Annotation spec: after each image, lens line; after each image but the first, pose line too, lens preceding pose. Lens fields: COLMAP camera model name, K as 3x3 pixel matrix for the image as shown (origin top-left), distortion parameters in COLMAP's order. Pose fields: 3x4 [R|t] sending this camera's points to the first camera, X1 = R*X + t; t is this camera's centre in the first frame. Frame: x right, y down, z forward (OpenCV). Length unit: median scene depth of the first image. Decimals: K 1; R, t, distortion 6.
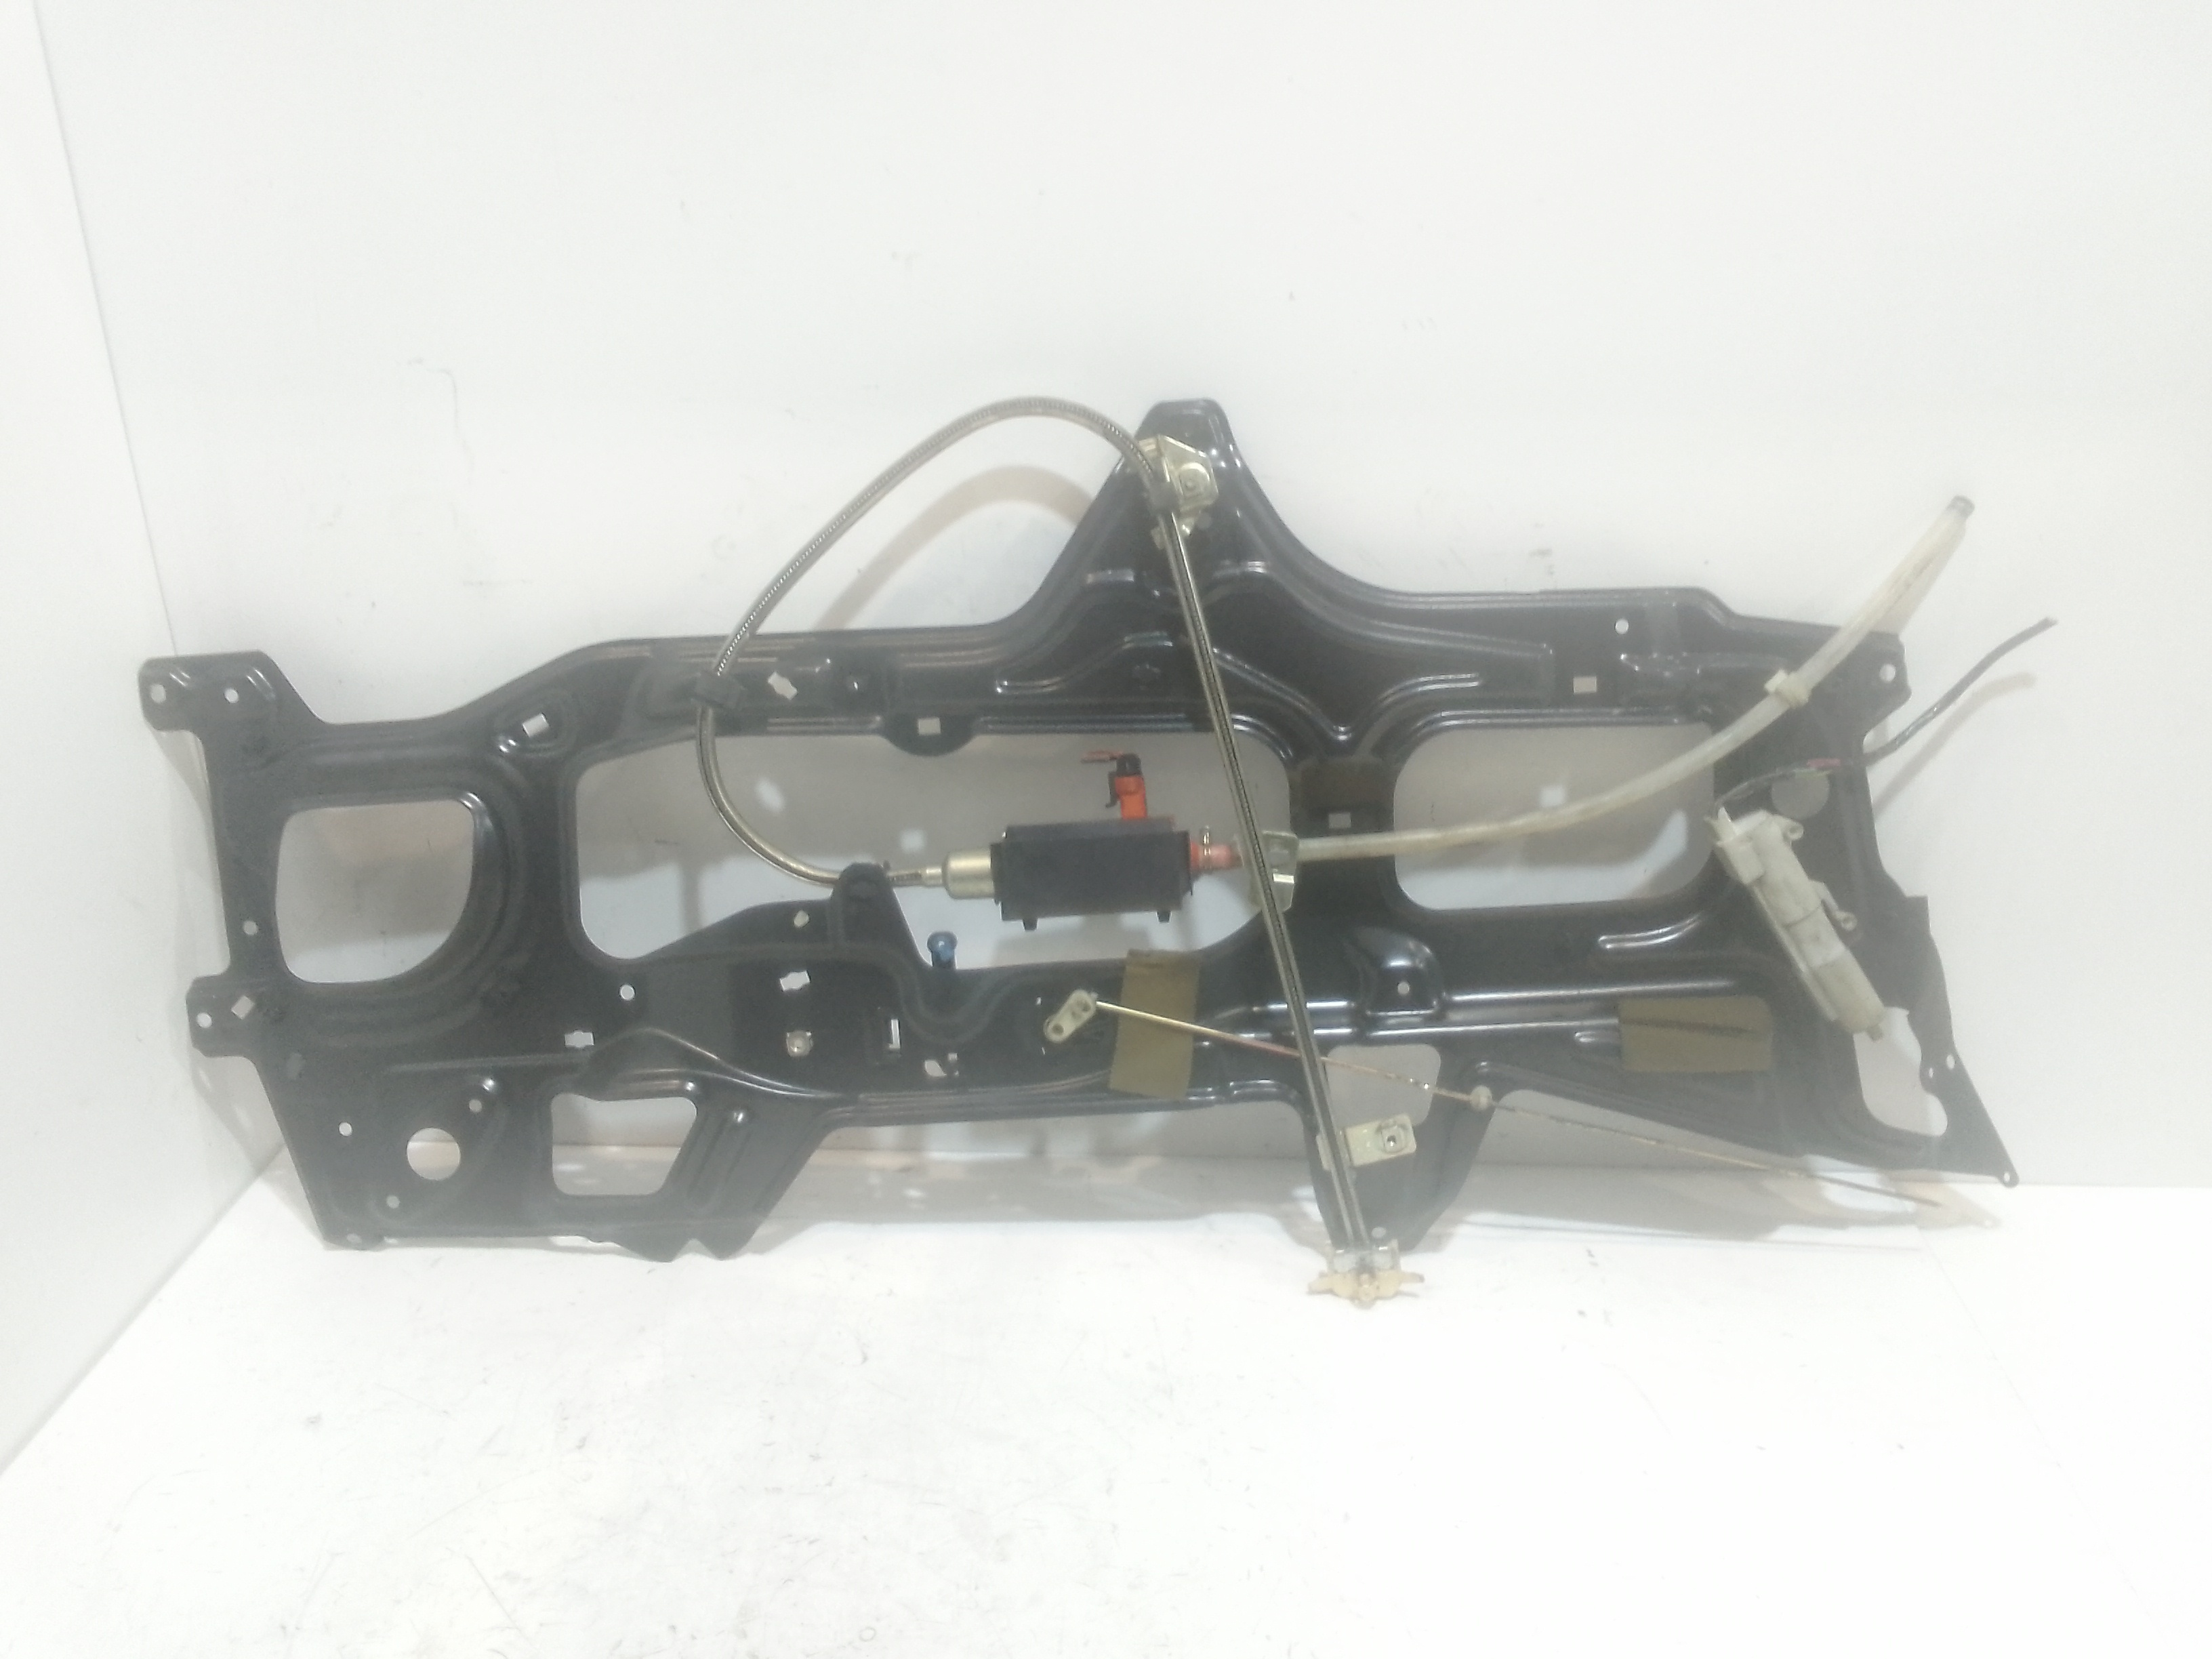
lens RADIAL K [[1631.0, 0, 1104.8], [0, 1631.0, 803.8], [0, 0, 1]] dist [0.057982, -0.099322]
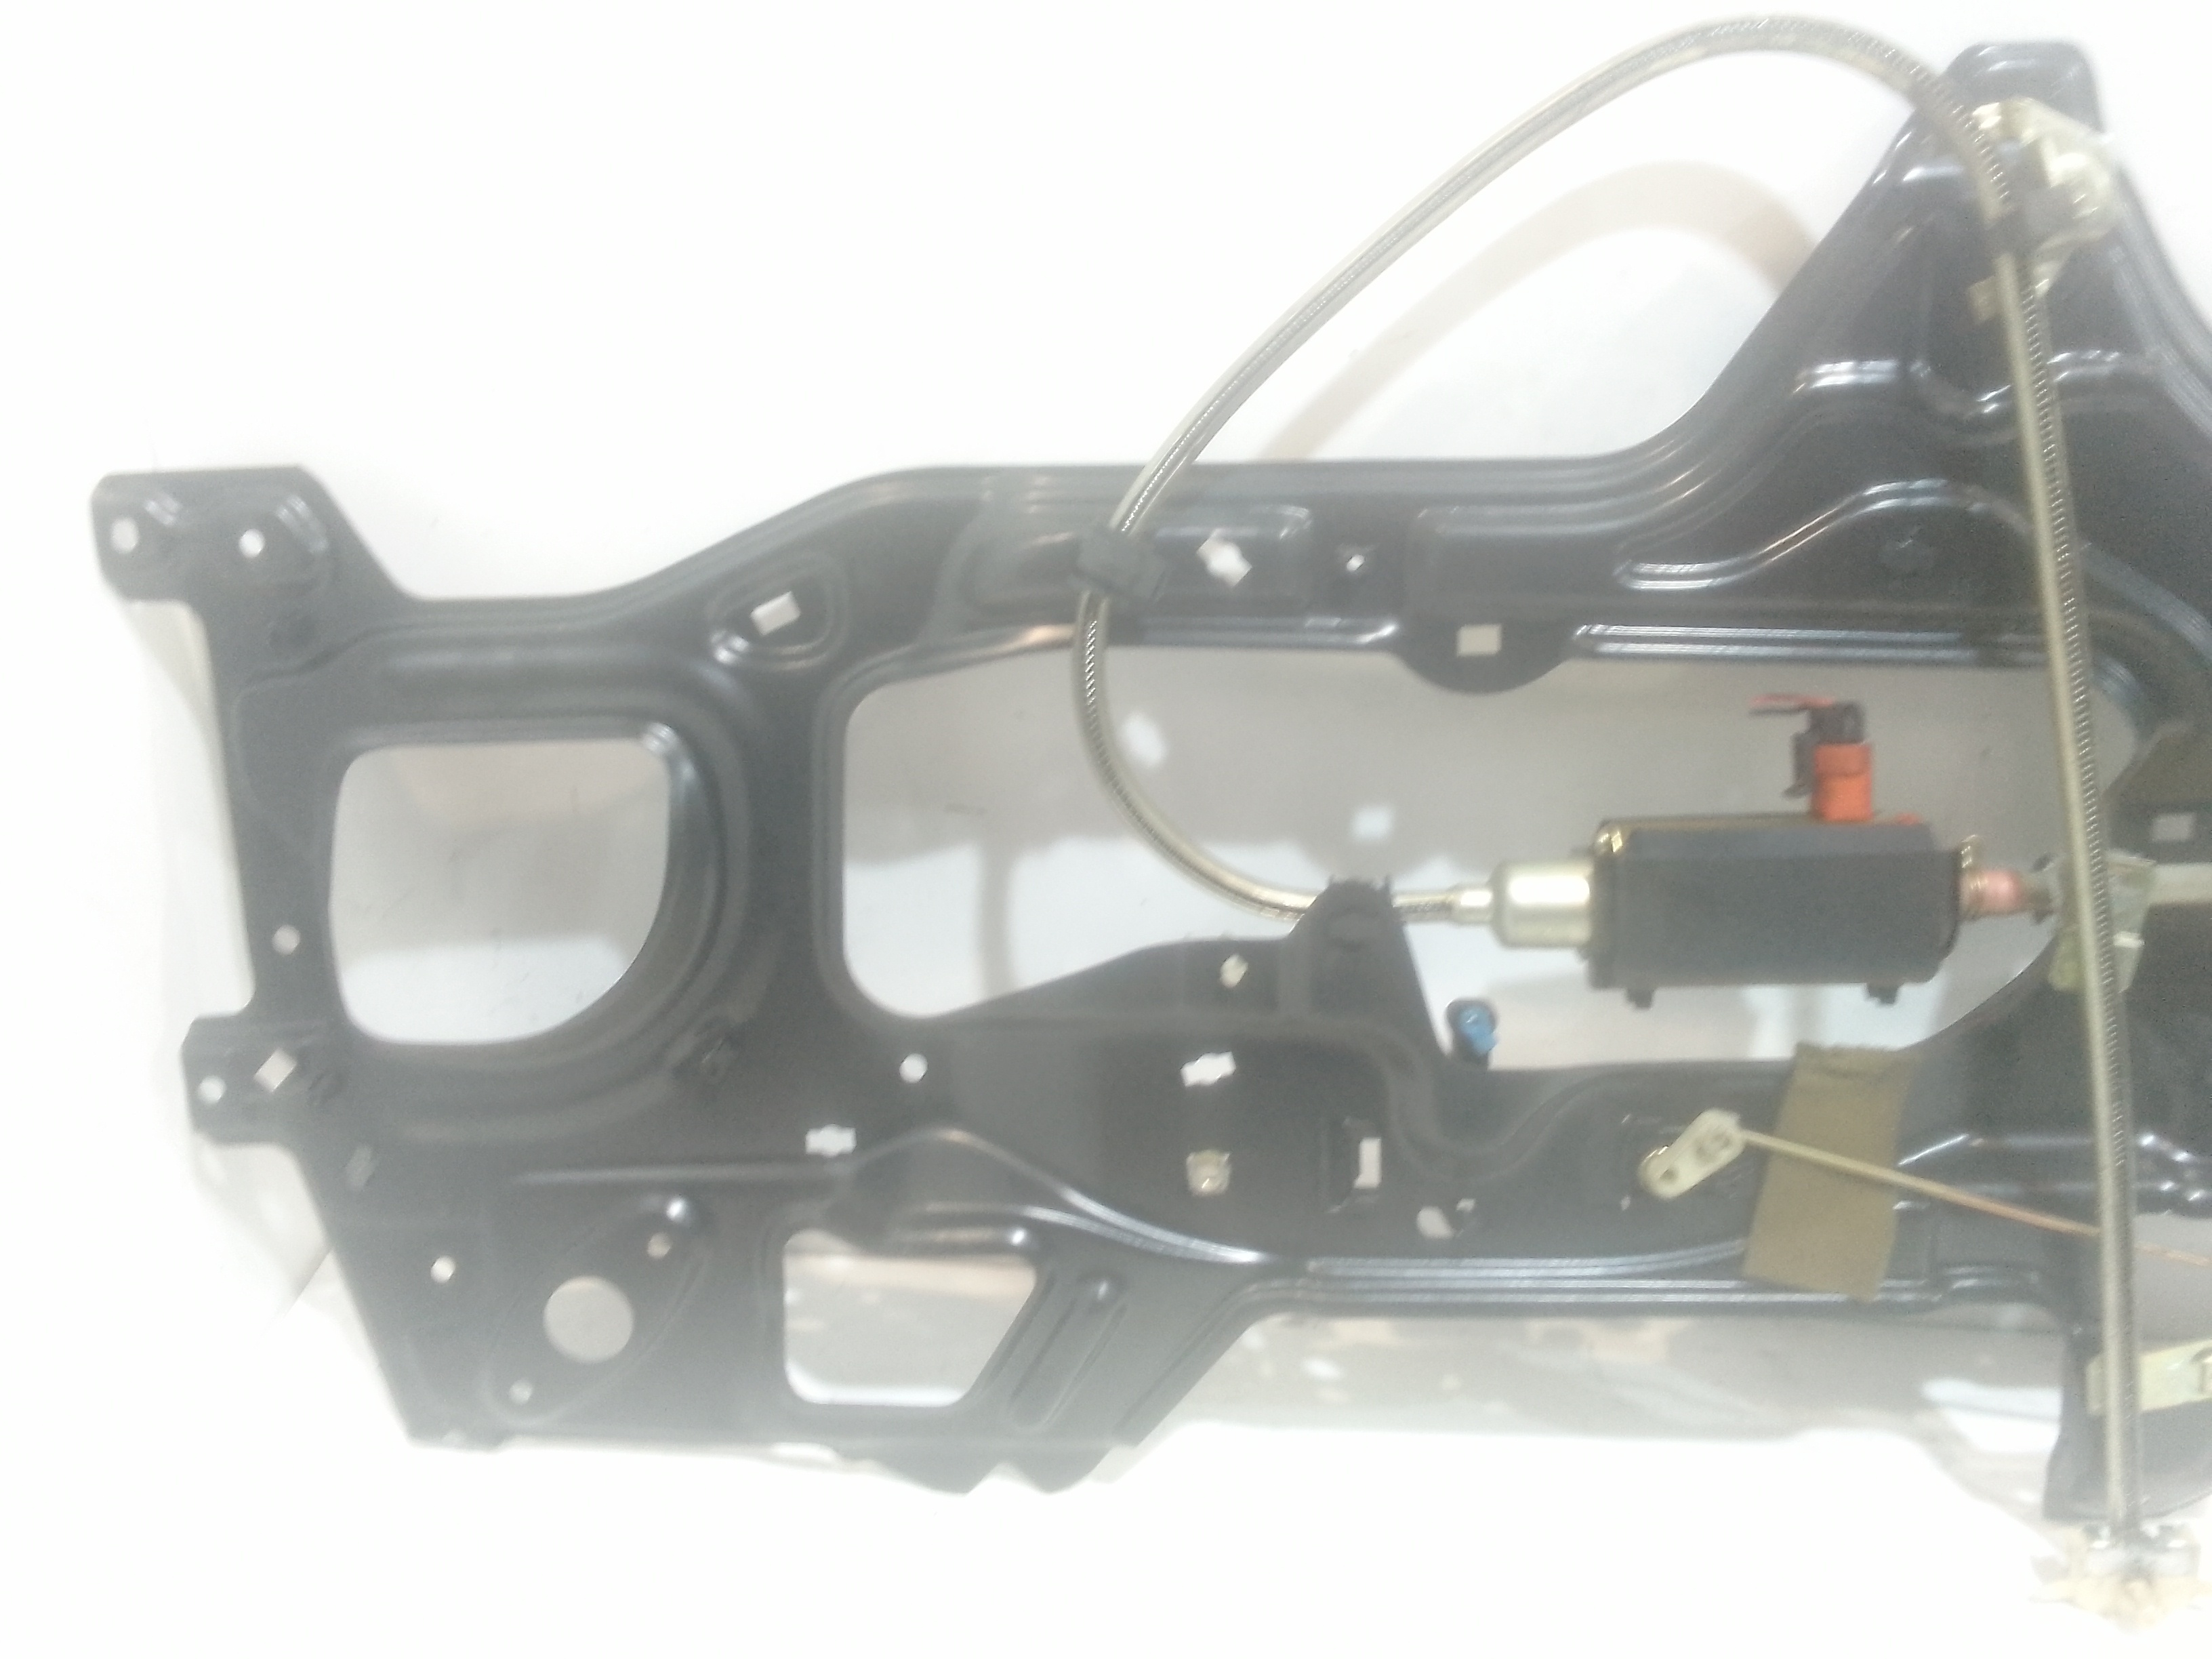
lens RADIAL K [[1631.0, 0, 1104.8], [0, 1631.0, 803.8], [0, 0, 1]] dist [0.057982, -0.099322]
pose [[0.999190, 0.036229, -0.017510, -0.222855], [-0.034667, 0.995985, 0.082533, -0.033342], [0.020430, -0.081859, 0.996435, 0.431948]]
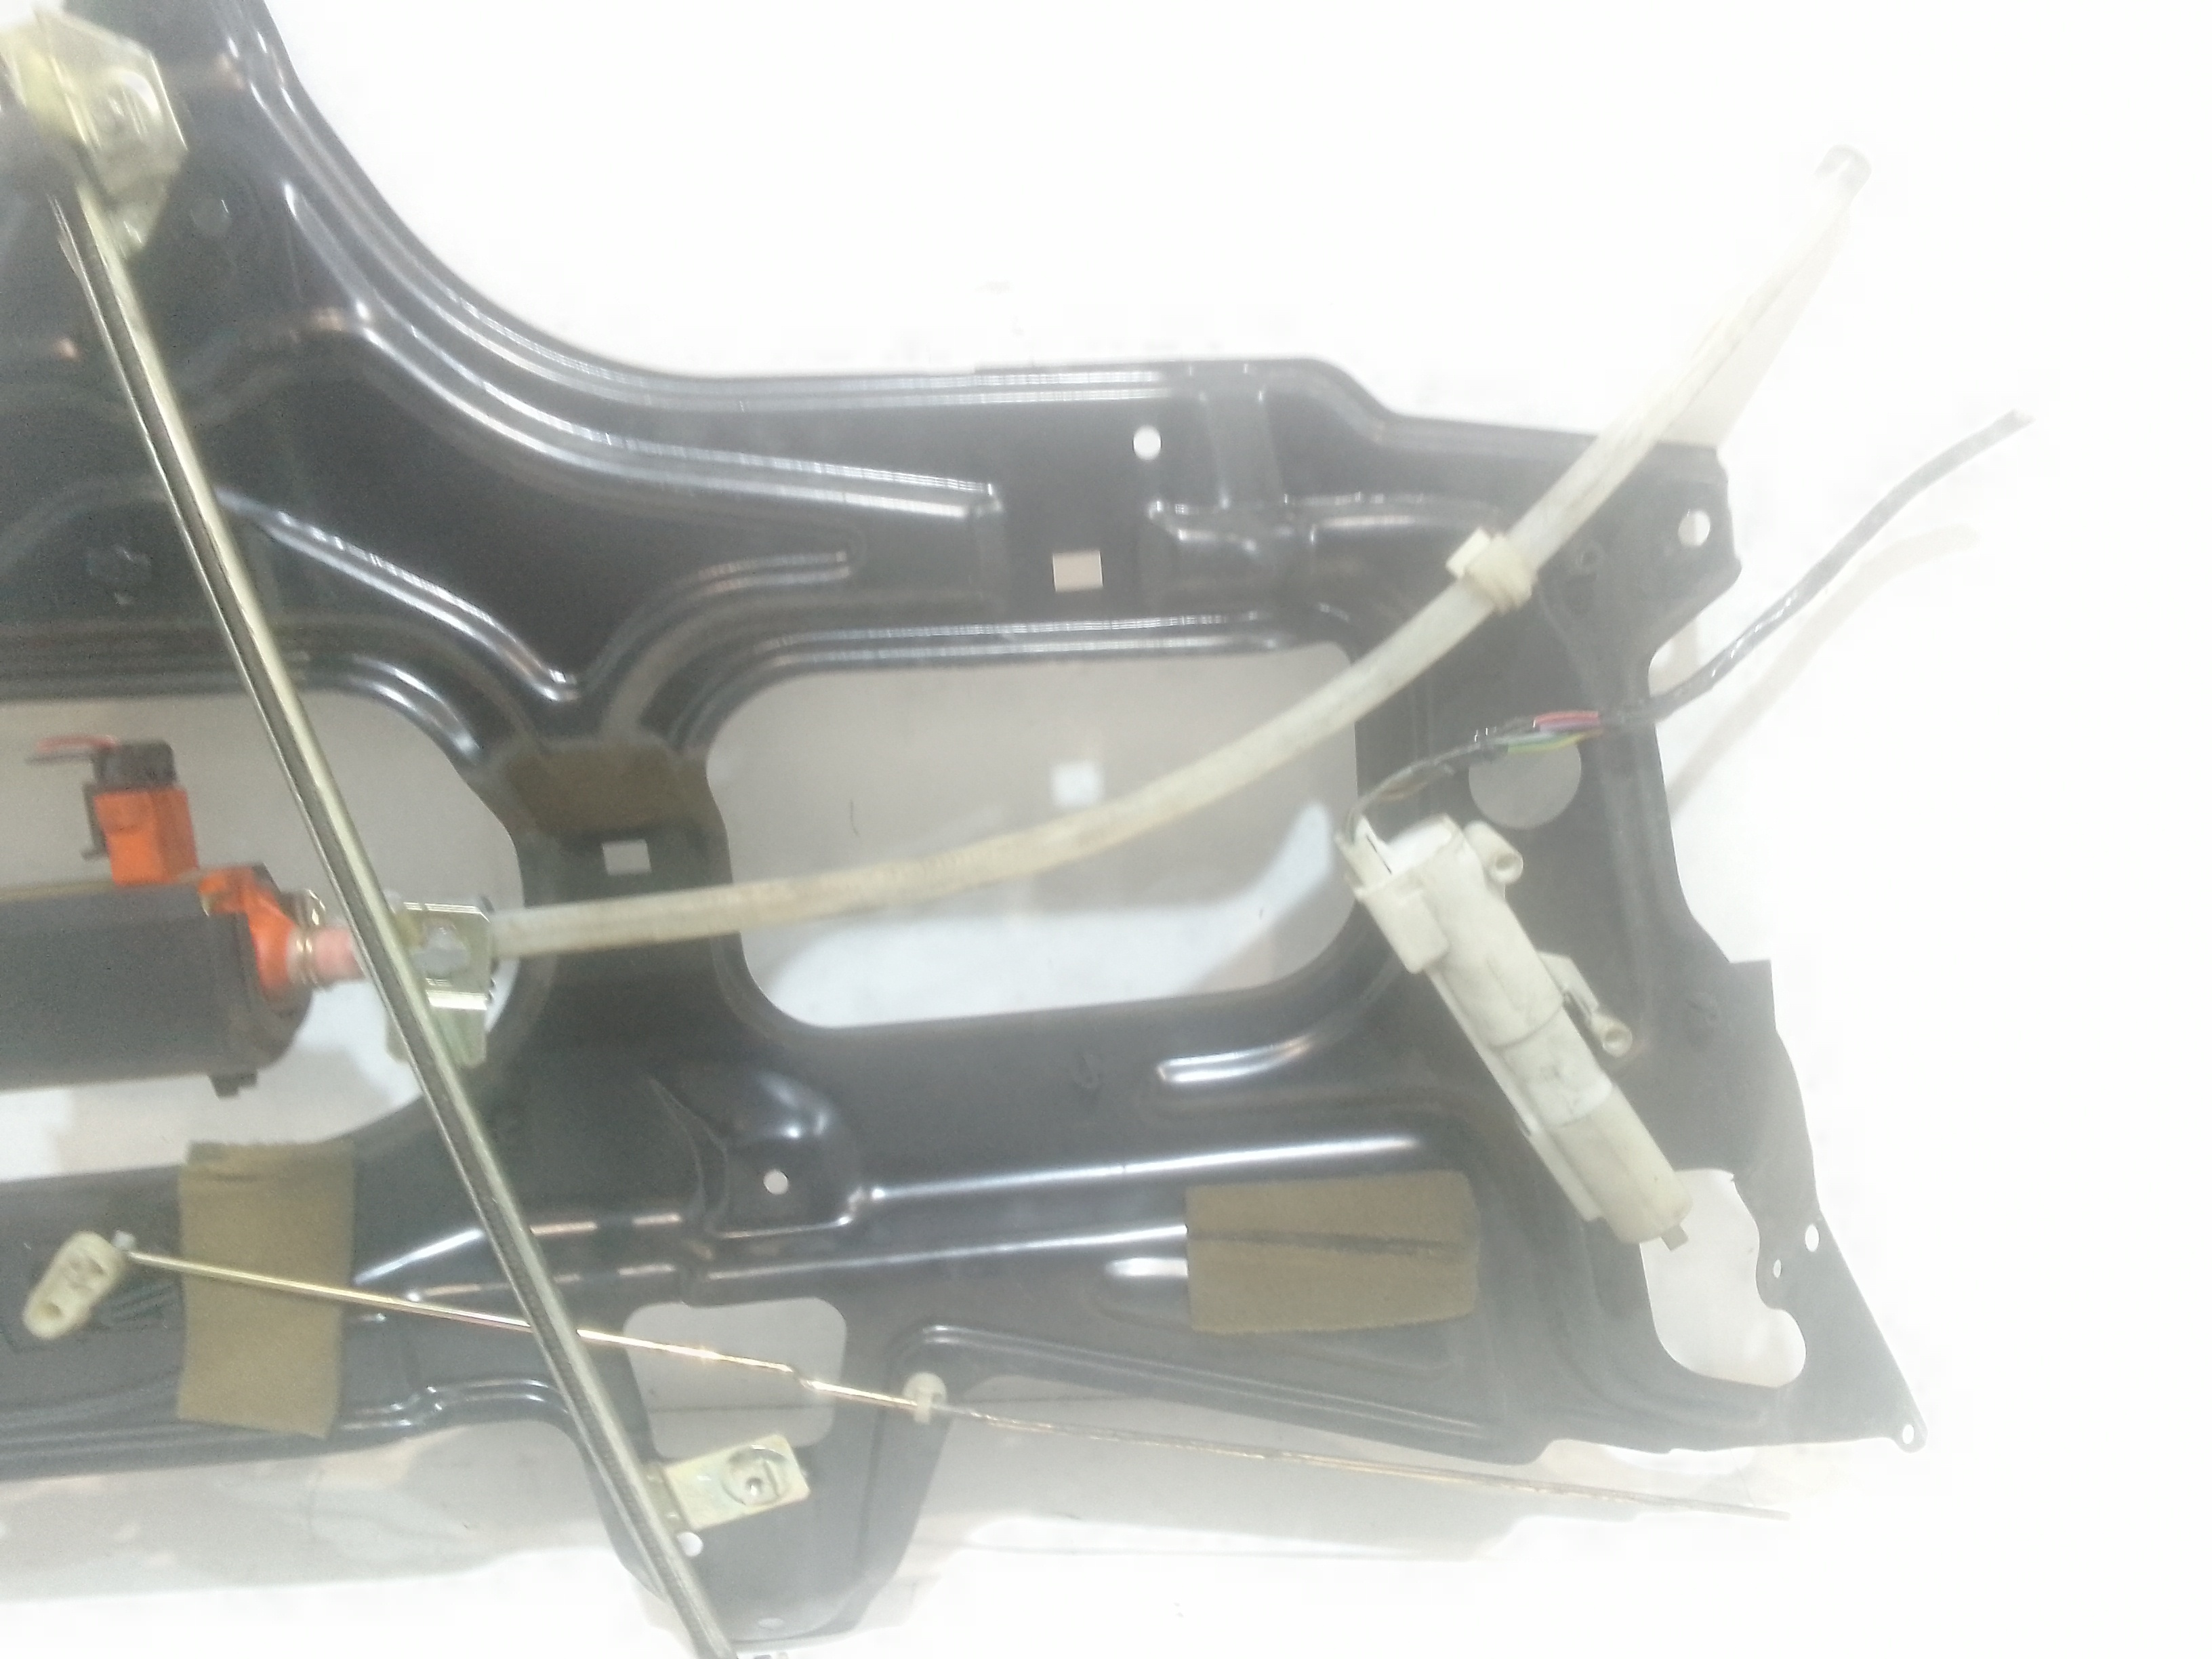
lens RADIAL K [[1623.3, 0, 1106.0], [0, 1623.3, 829.5], [0, 0, 1]] dist [0.054663, -0.073522]
pose [[0.996704, -0.038458, 0.071429, 0.256672], [0.031761, 0.995192, 0.092645, -0.040284], [-0.074648, -0.090071, 0.993134, 0.508970]]
